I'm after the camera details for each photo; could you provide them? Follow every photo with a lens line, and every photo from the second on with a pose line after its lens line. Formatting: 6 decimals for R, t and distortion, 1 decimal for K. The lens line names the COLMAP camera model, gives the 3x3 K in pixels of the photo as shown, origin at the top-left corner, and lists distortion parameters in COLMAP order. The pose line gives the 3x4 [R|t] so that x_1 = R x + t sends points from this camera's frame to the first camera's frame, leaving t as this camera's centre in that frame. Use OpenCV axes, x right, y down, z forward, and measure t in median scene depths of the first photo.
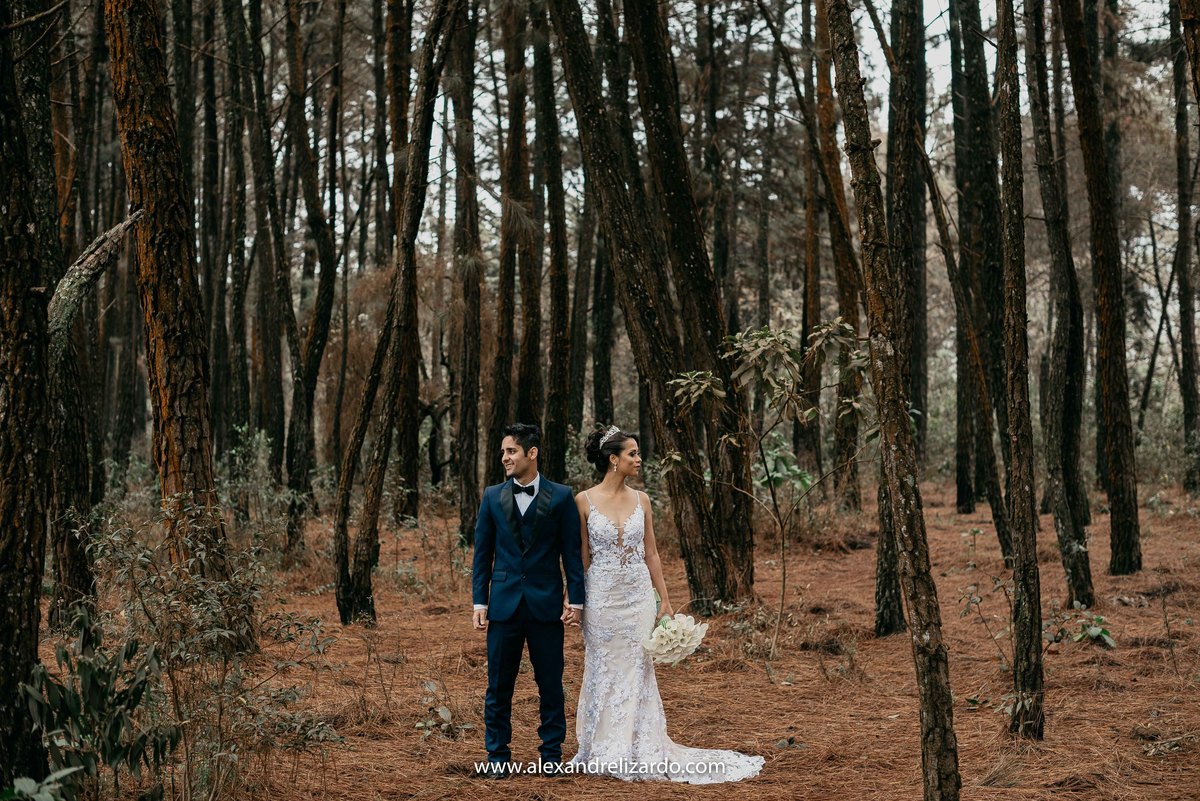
lens RADIAL K [[1781.7, 0, 600.0], [0, 1781.7, 400.5], [0, 0, 1]] dist [0.004938, -0.023075]
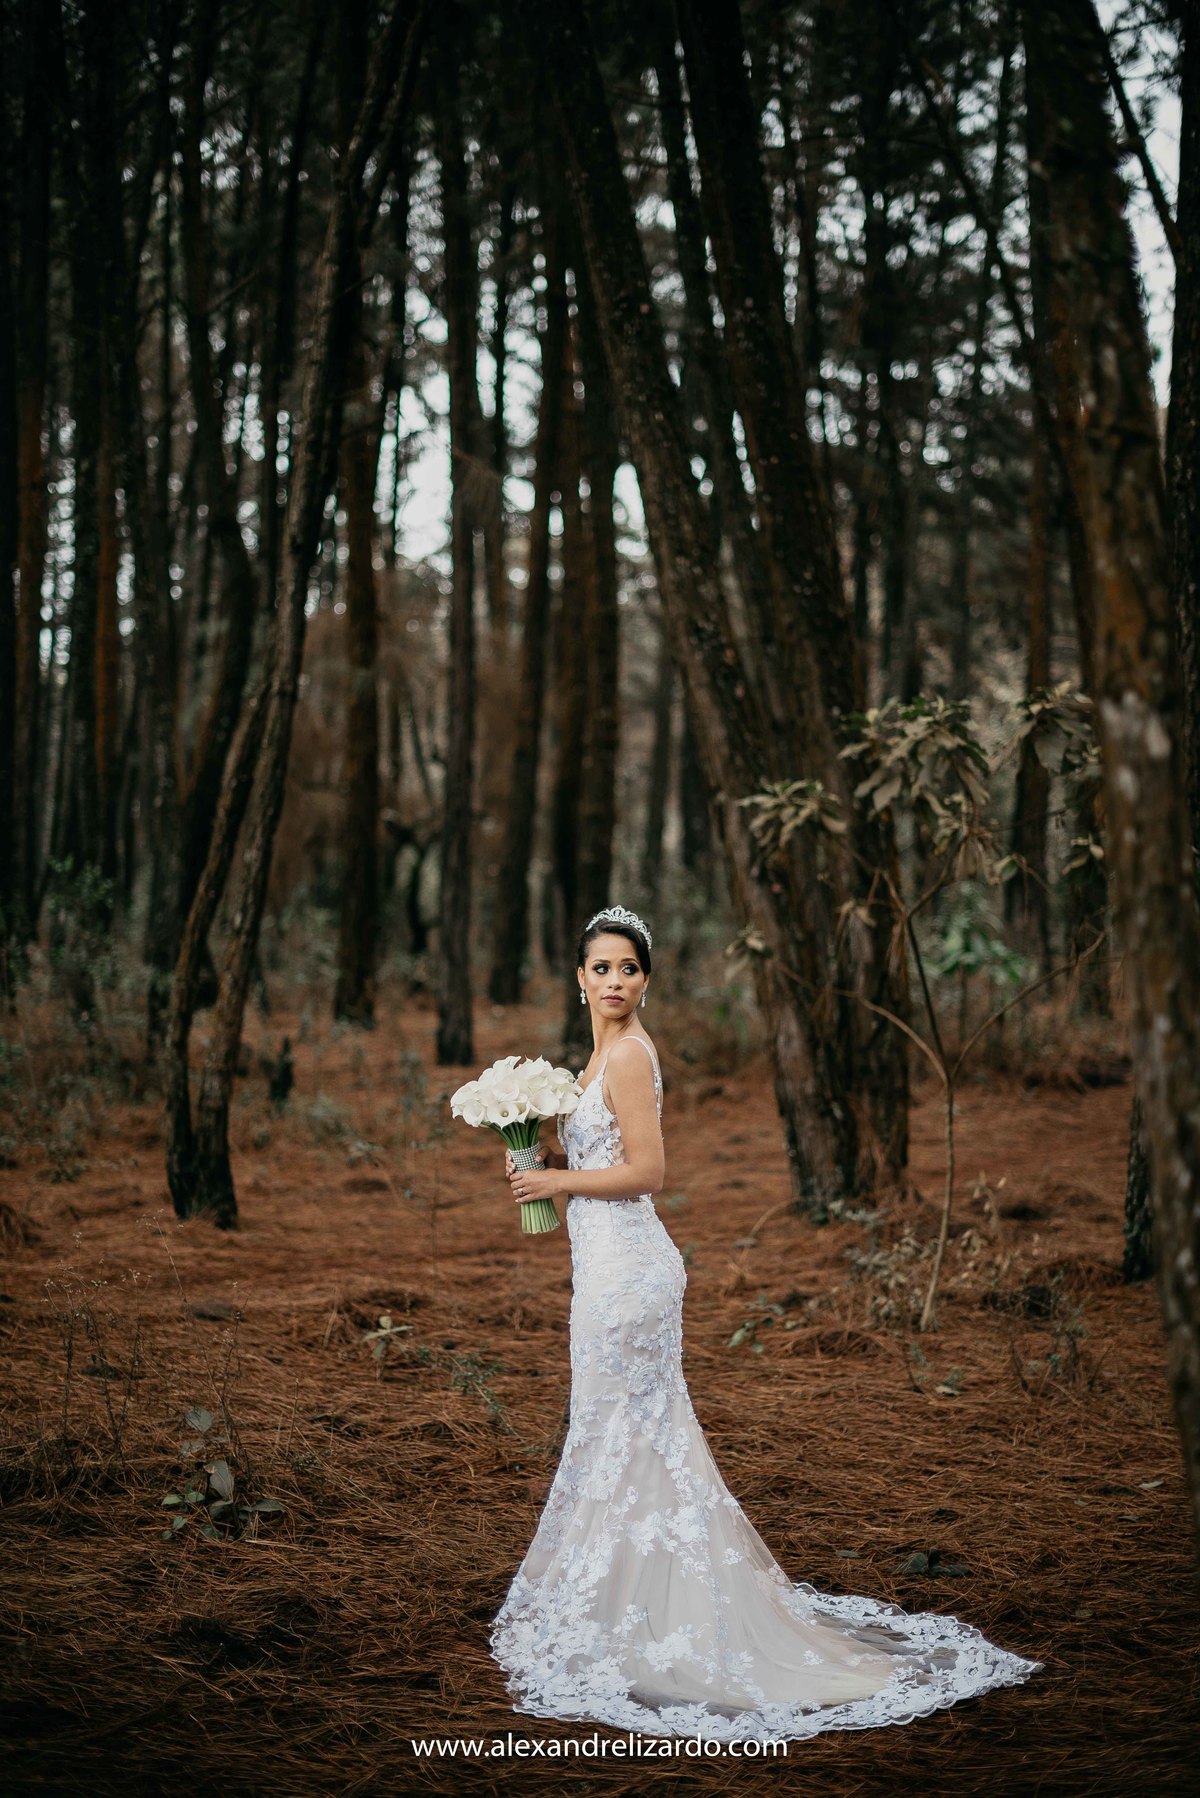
lens RADIAL K [[2683.1, 0, 593.7], [0, 2683.1, 877.3], [0, 0, 1]] dist [-0.070398, -0.008434]
pose [[0.998681, 0.018312, -0.047965, 0.027091], [-0.017258, 0.999602, 0.022294, -0.003916], [0.048354, -0.021437, 0.998600, 0.163684]]
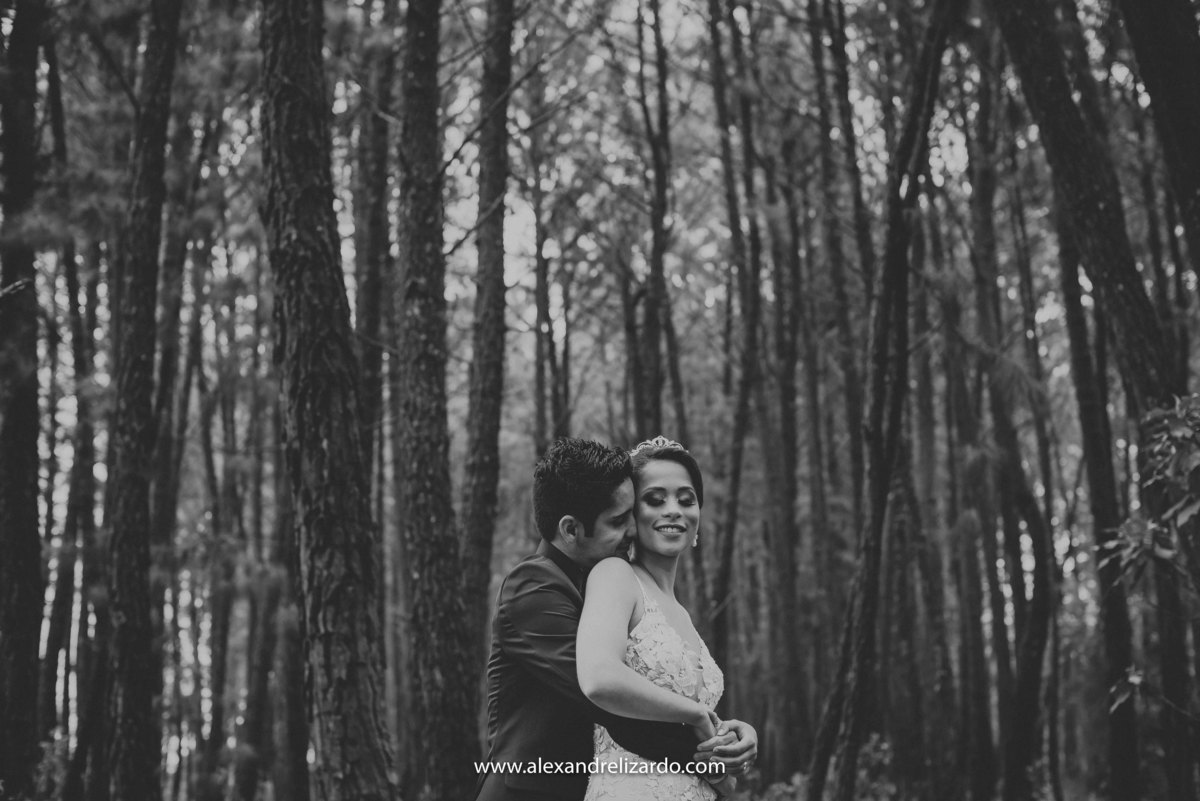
lens RADIAL K [[1790.7, 0, 600.0], [0, 1790.7, 400.5], [0, 0, 1]] dist [-0.070398, -0.008434]
pose [[0.866056, -0.120936, -0.485099, 0.153425], [0.018735, 0.977471, -0.210237, 0.050752], [0.499596, 0.172989, 0.848810, 0.328001]]
